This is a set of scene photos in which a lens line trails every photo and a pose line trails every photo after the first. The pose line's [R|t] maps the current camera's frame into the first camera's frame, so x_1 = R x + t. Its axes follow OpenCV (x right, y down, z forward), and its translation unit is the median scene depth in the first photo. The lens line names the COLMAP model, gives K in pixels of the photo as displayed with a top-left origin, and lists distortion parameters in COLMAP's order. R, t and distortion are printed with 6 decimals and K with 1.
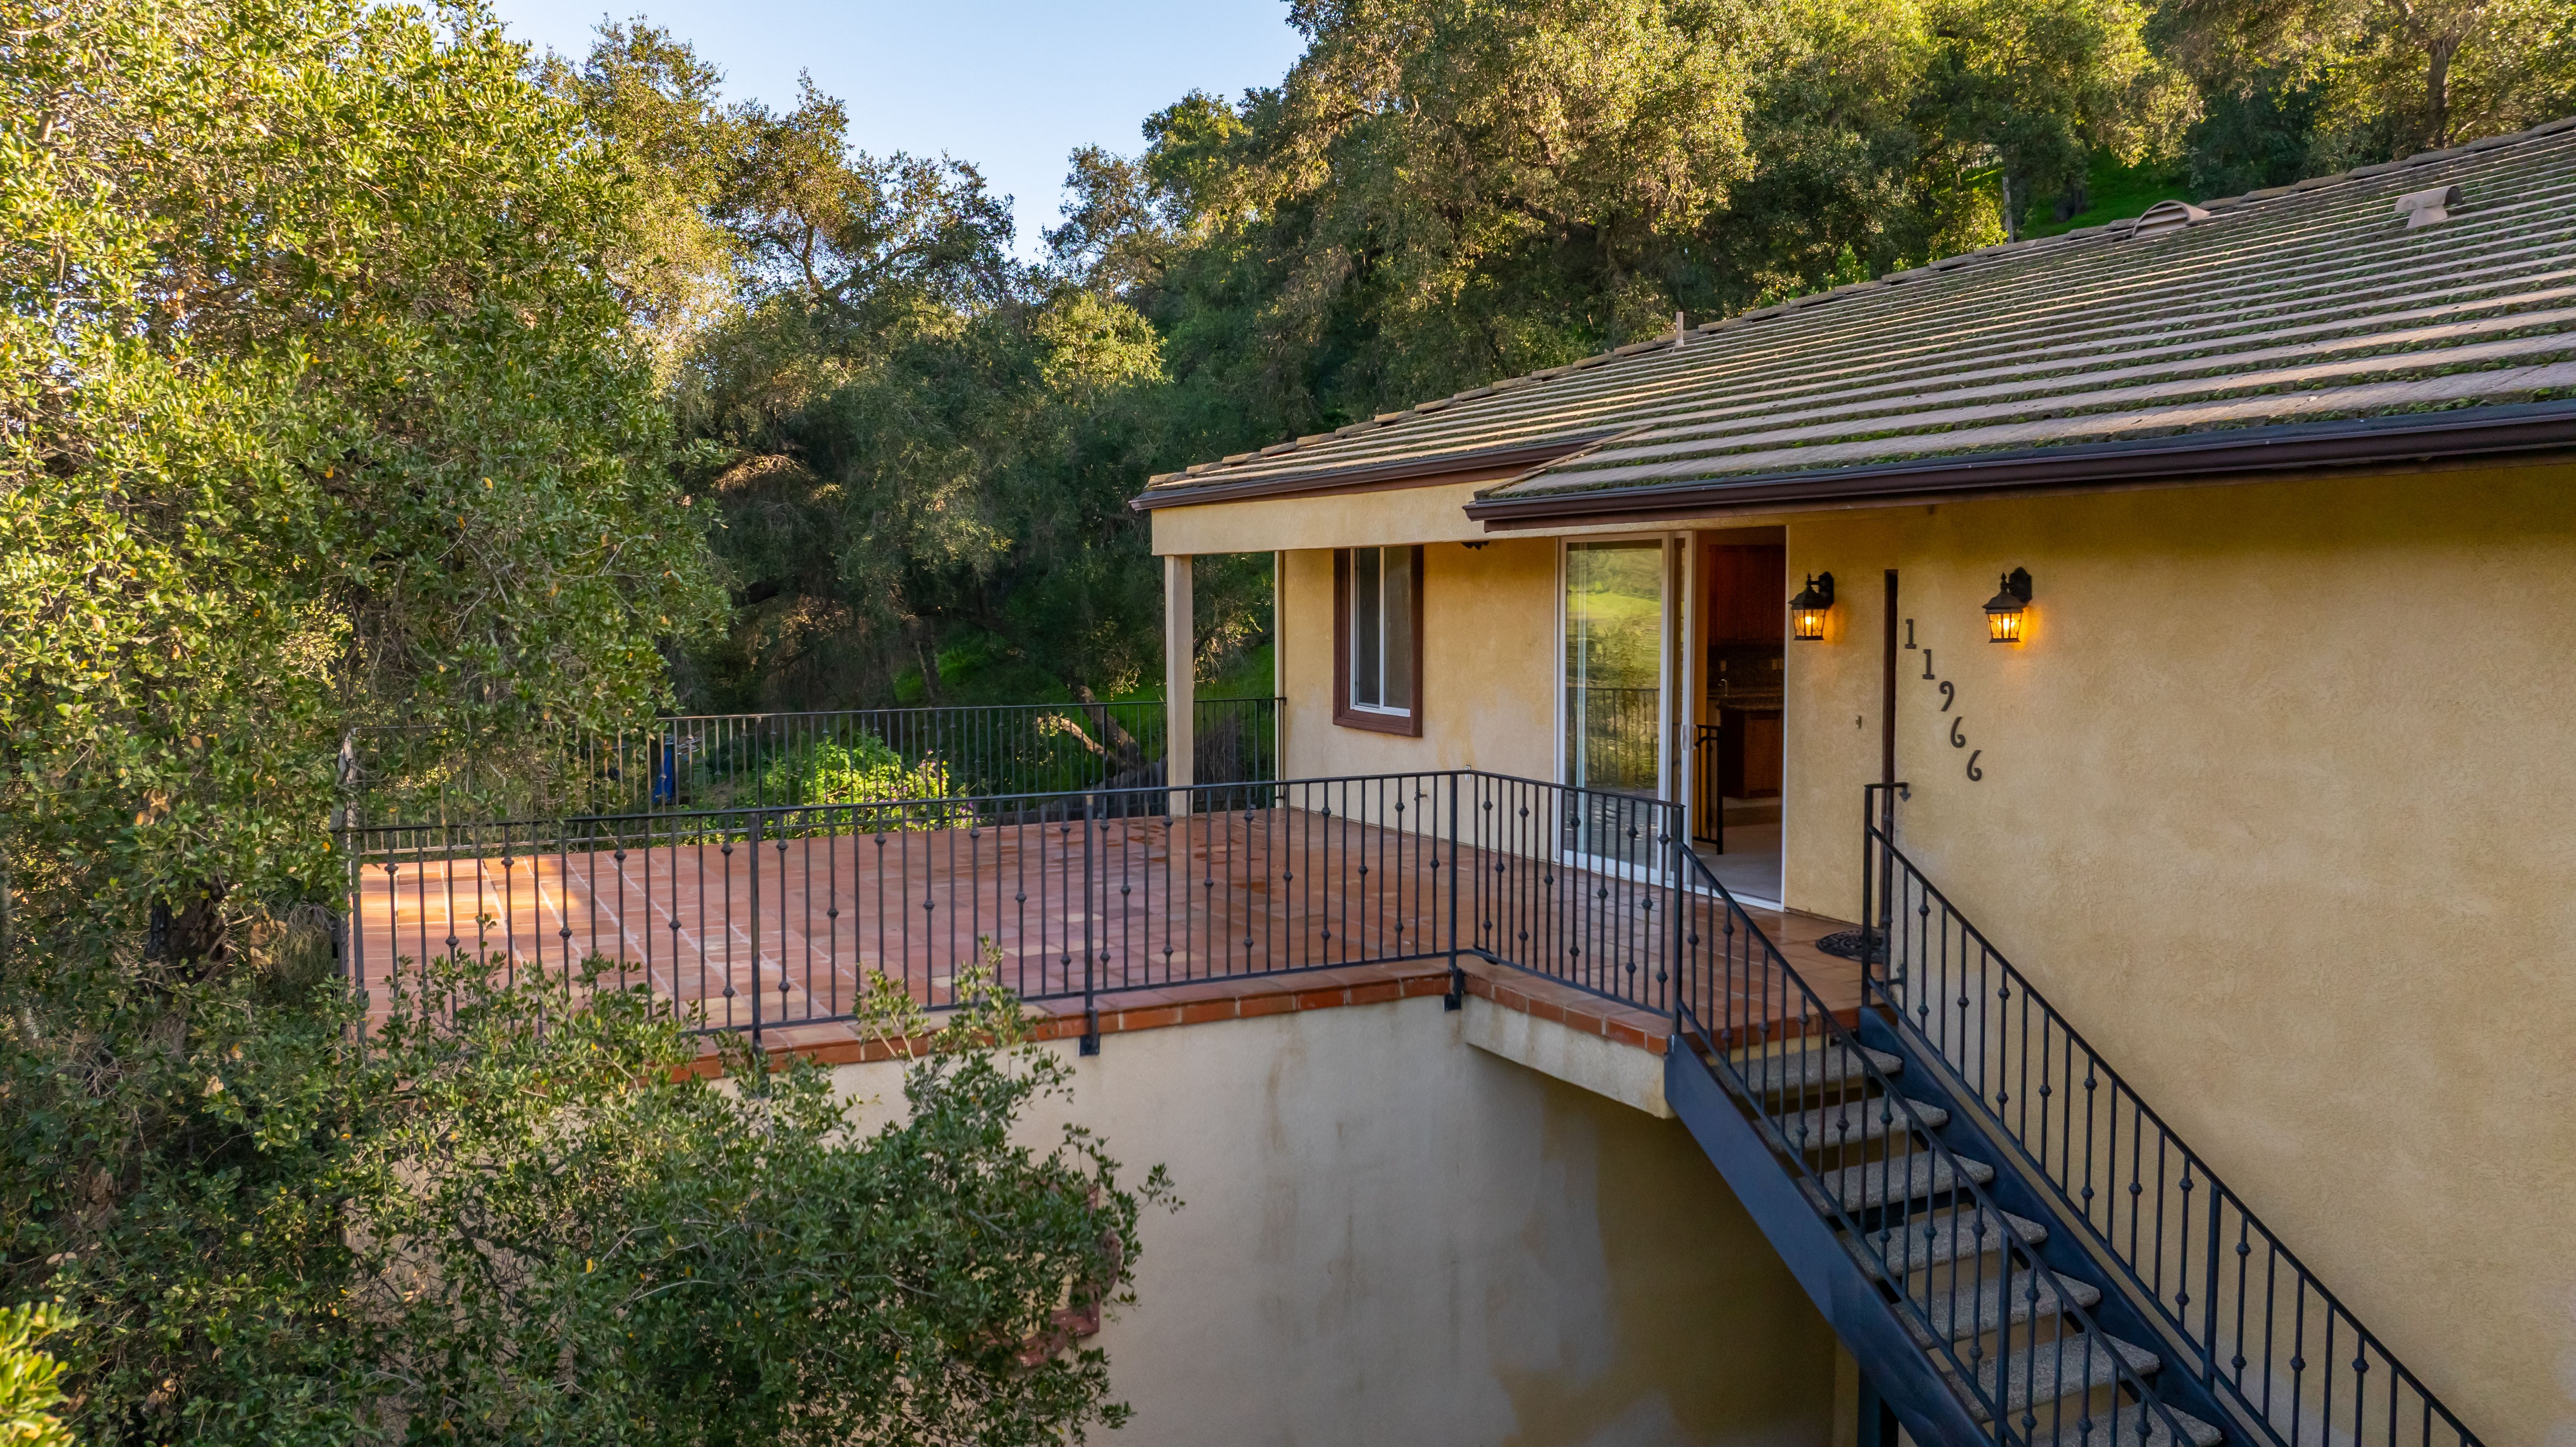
lens RADIAL K [[1814.4, 0, 1288.0], [0, 1814.4, 723.5], [0, 0, 1]] dist [-0.015597, -0.008386]
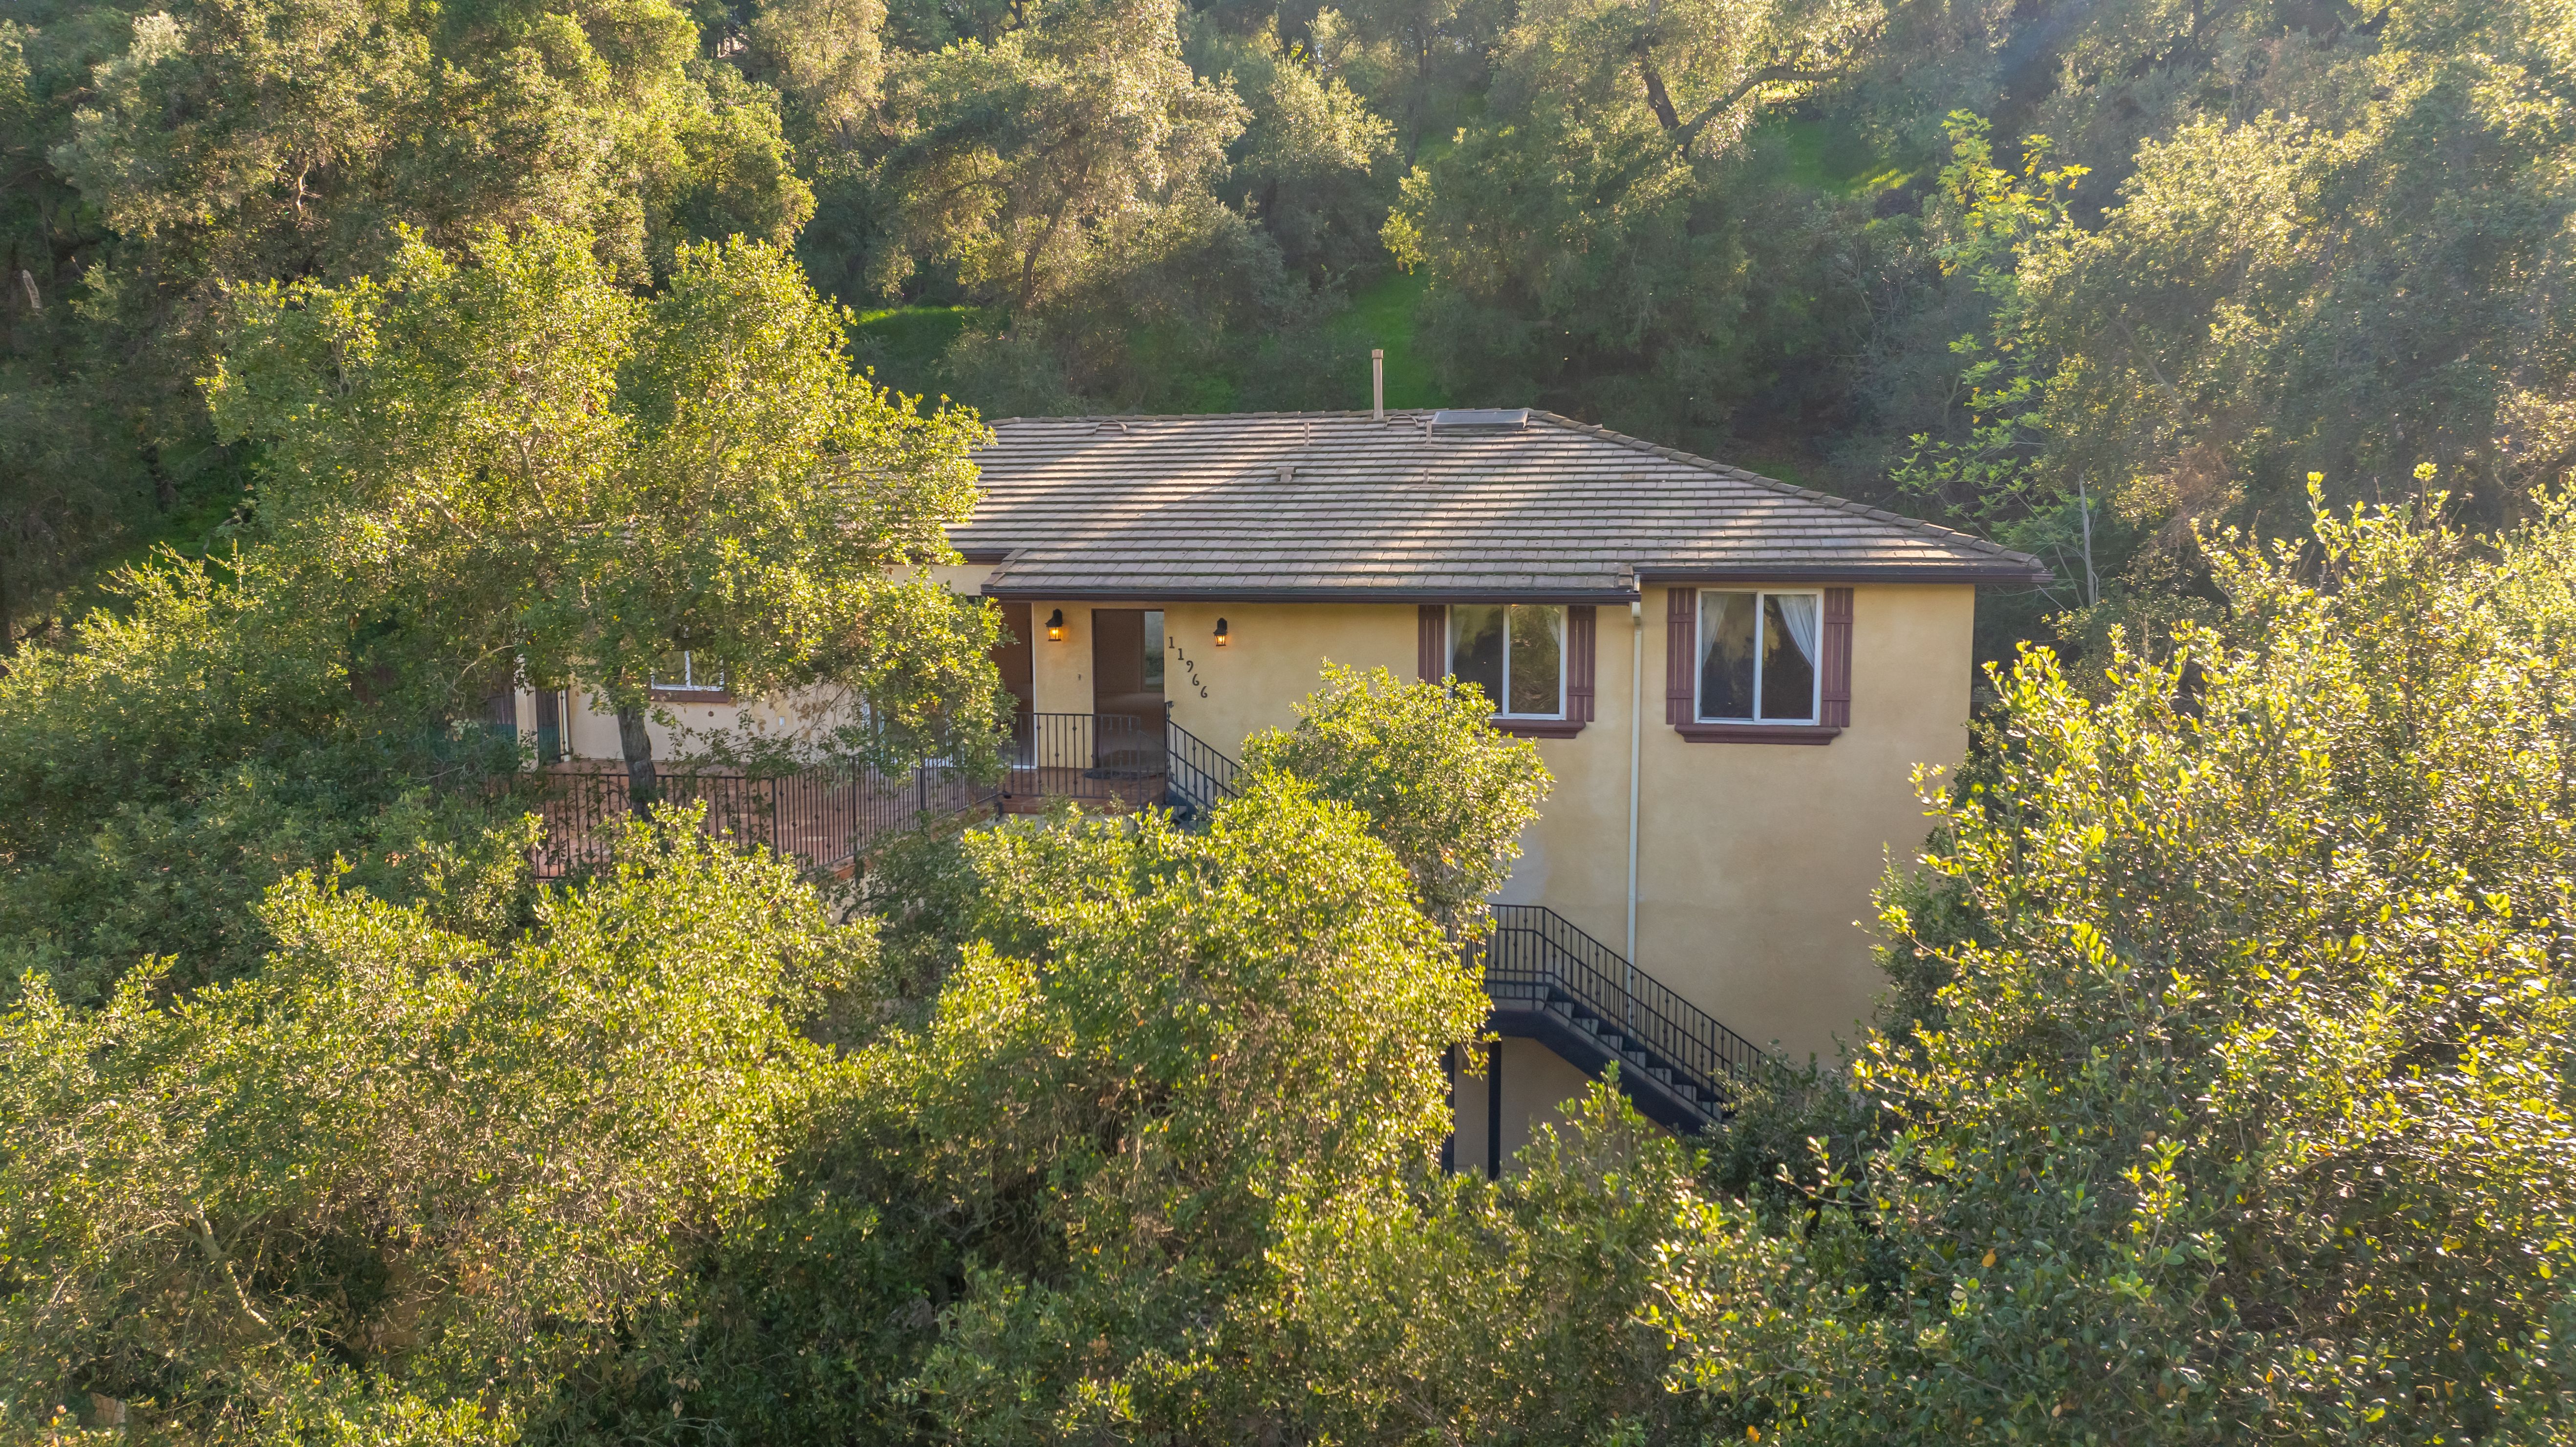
lens RADIAL K [[1814.4, 0, 1288.0], [0, 1814.4, 723.5], [0, 0, 1]] dist [-0.015597, -0.008386]
pose [[0.636760, -0.091301, 0.765638, -0.565051], [0.056723, 0.995821, 0.071575, -0.040639], [-0.768973, -0.002147, 0.639278, -0.283067]]
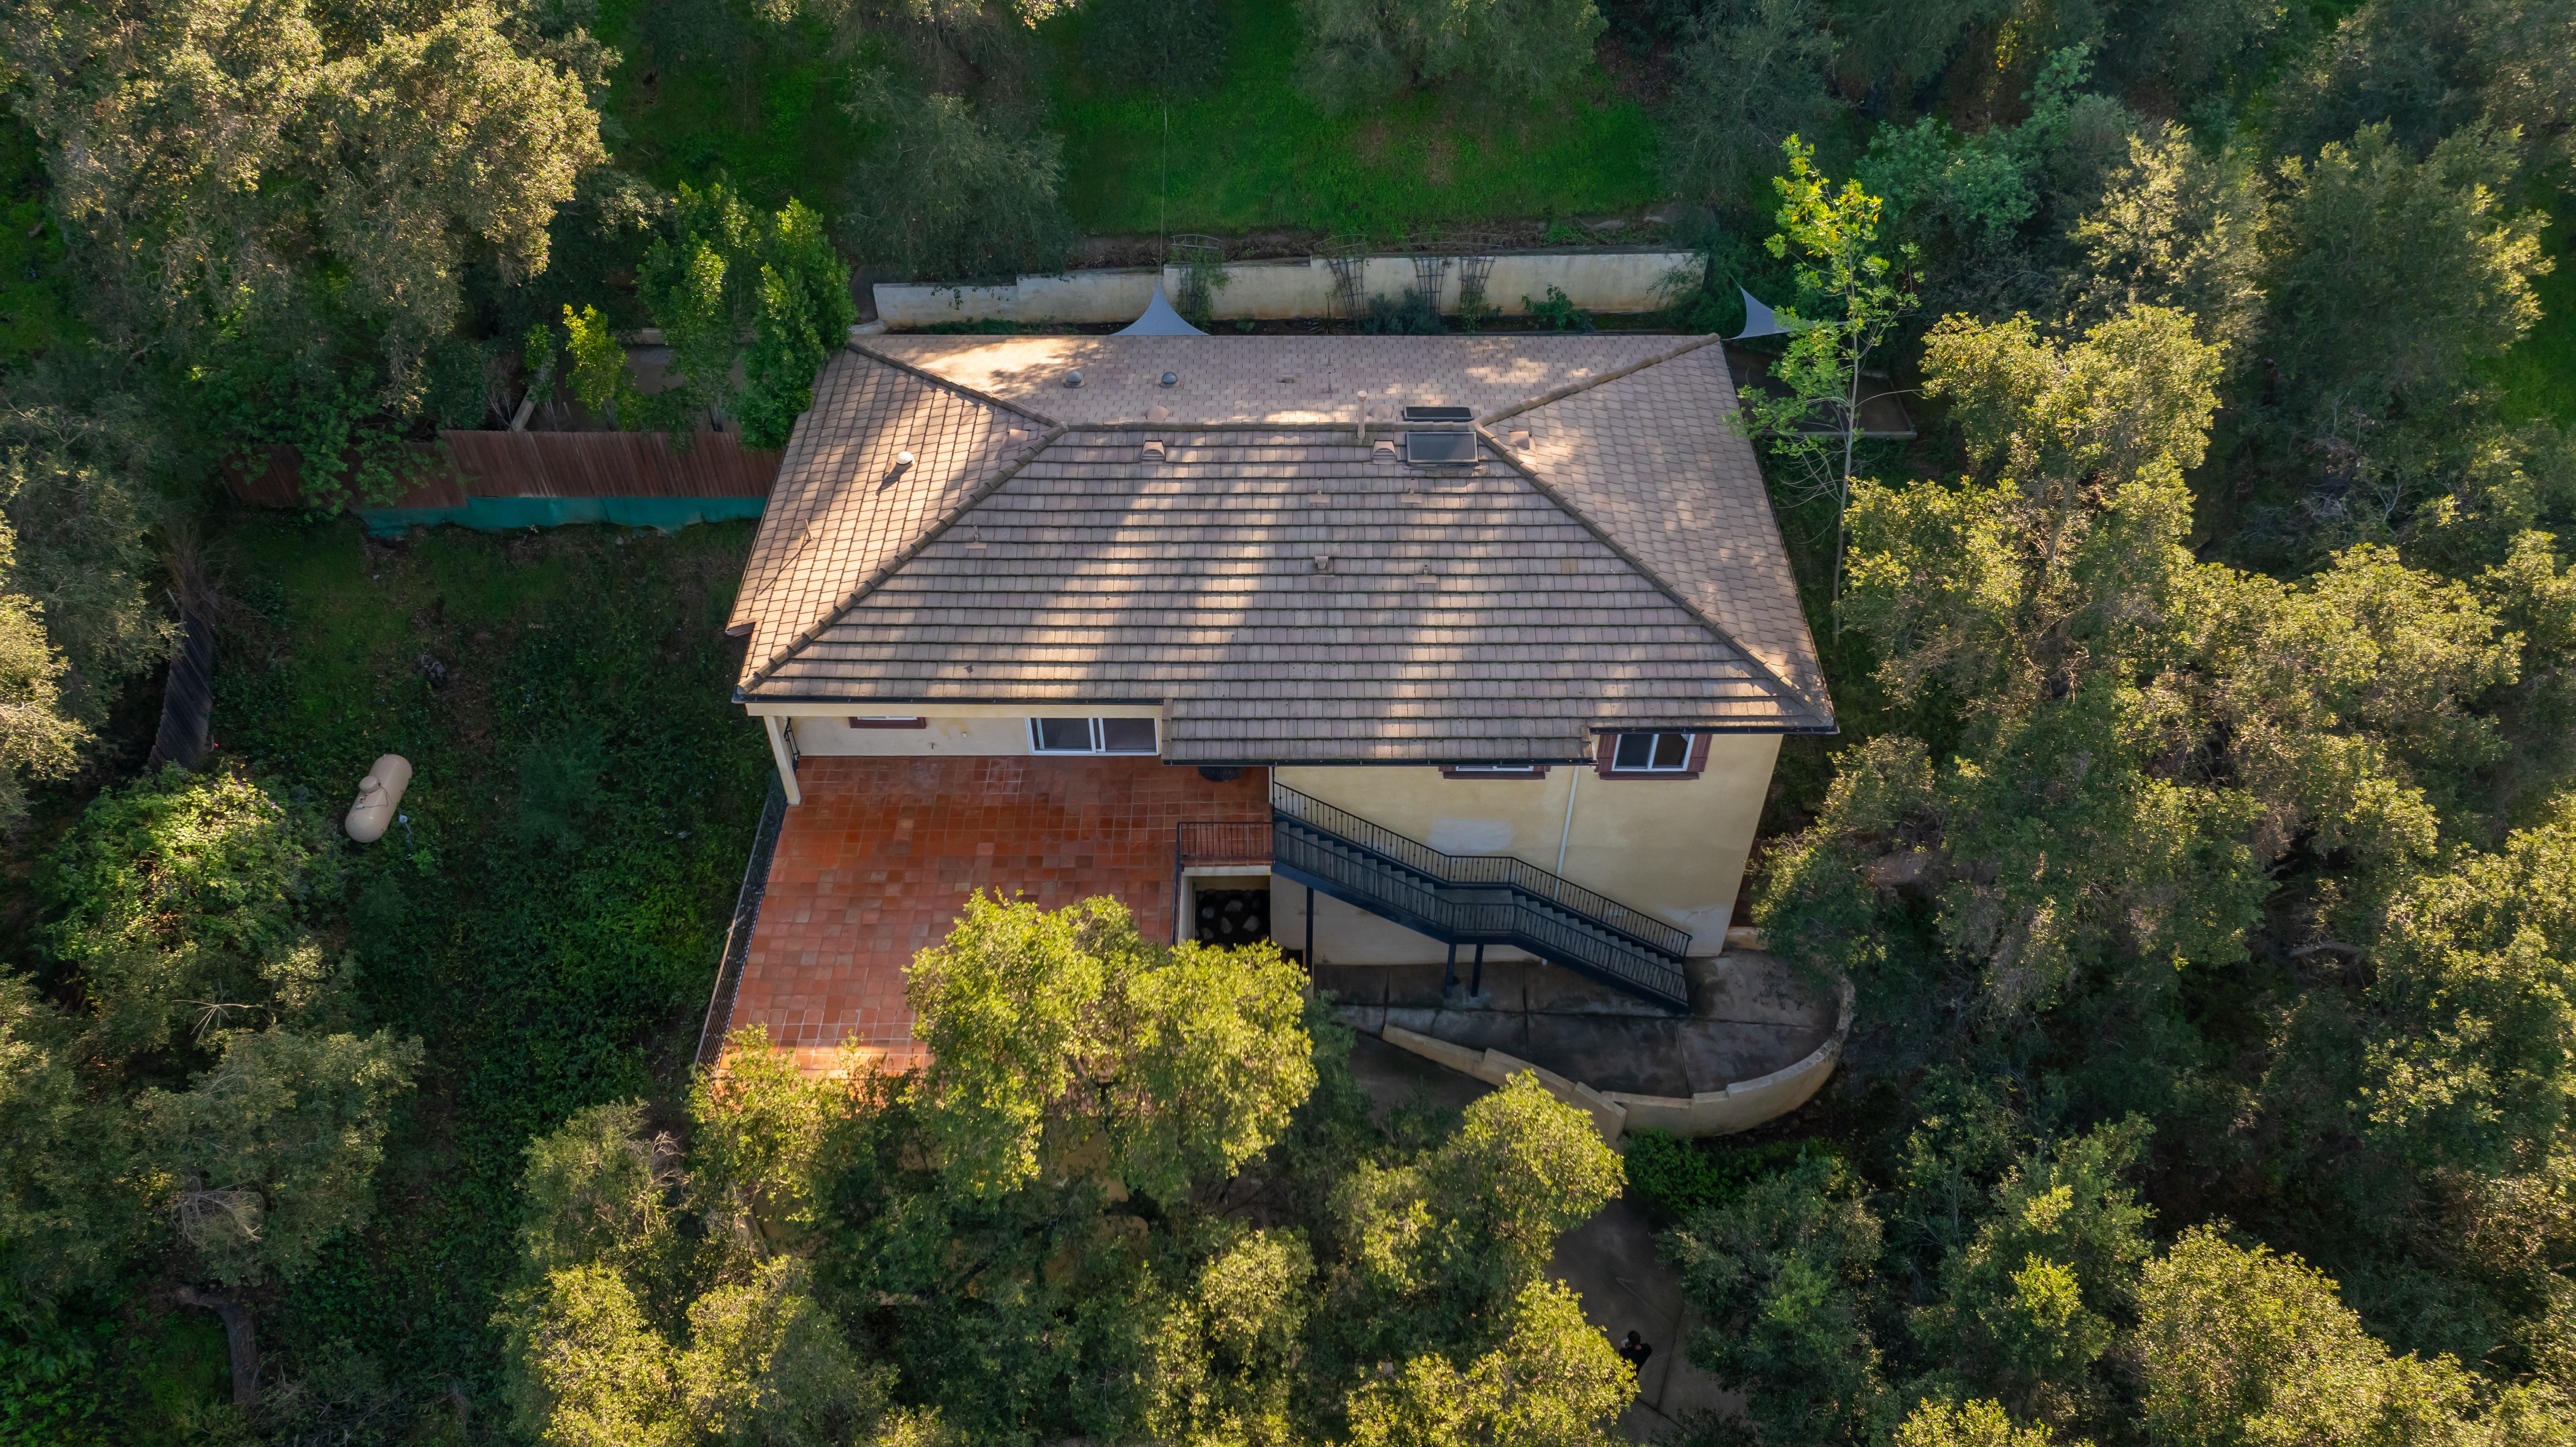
lens RADIAL K [[1814.4, 0, 1288.0], [0, 1814.4, 723.5], [0, 0, 1]] dist [-0.015597, -0.008386]
pose [[0.457164, -0.628556, 0.629220, -0.741660], [0.060890, 0.727940, 0.682932, -0.984077], [-0.887296, -0.273898, 0.371061, -0.158096]]
